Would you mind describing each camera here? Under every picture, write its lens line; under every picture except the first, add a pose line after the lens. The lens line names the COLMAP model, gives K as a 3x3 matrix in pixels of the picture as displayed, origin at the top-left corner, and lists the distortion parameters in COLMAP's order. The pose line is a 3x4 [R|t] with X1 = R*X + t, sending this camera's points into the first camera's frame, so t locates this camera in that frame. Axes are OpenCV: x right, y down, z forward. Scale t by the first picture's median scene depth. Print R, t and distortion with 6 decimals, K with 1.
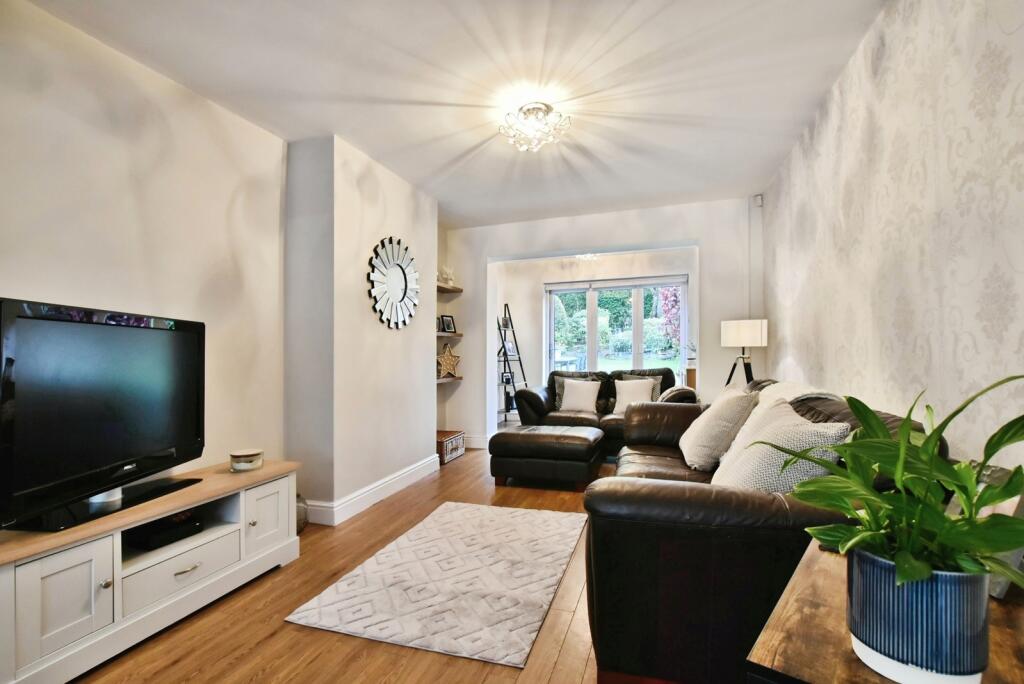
lens RADIAL K [[459.1, 0, 506.7], [0, 459.1, 343.4], [0, 0, 1]] dist [-0.031762, 0.003761]
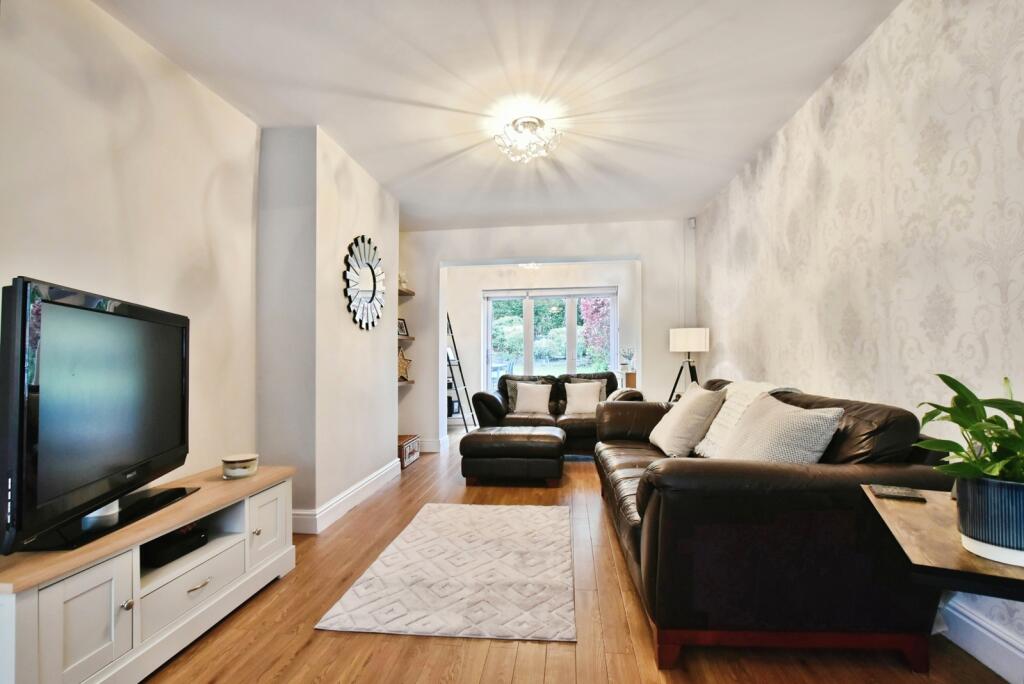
lens RADIAL K [[459.1, 0, 505.0], [0, 459.1, 347.1], [0, 0, 1]] dist [-0.031762, 0.003761]
pose [[0.978613, 0.012375, 0.205336, -0.229346], [-0.010551, 0.999895, -0.009975, 0.017322], [-0.205438, 0.007595, 0.978641, -0.019165]]
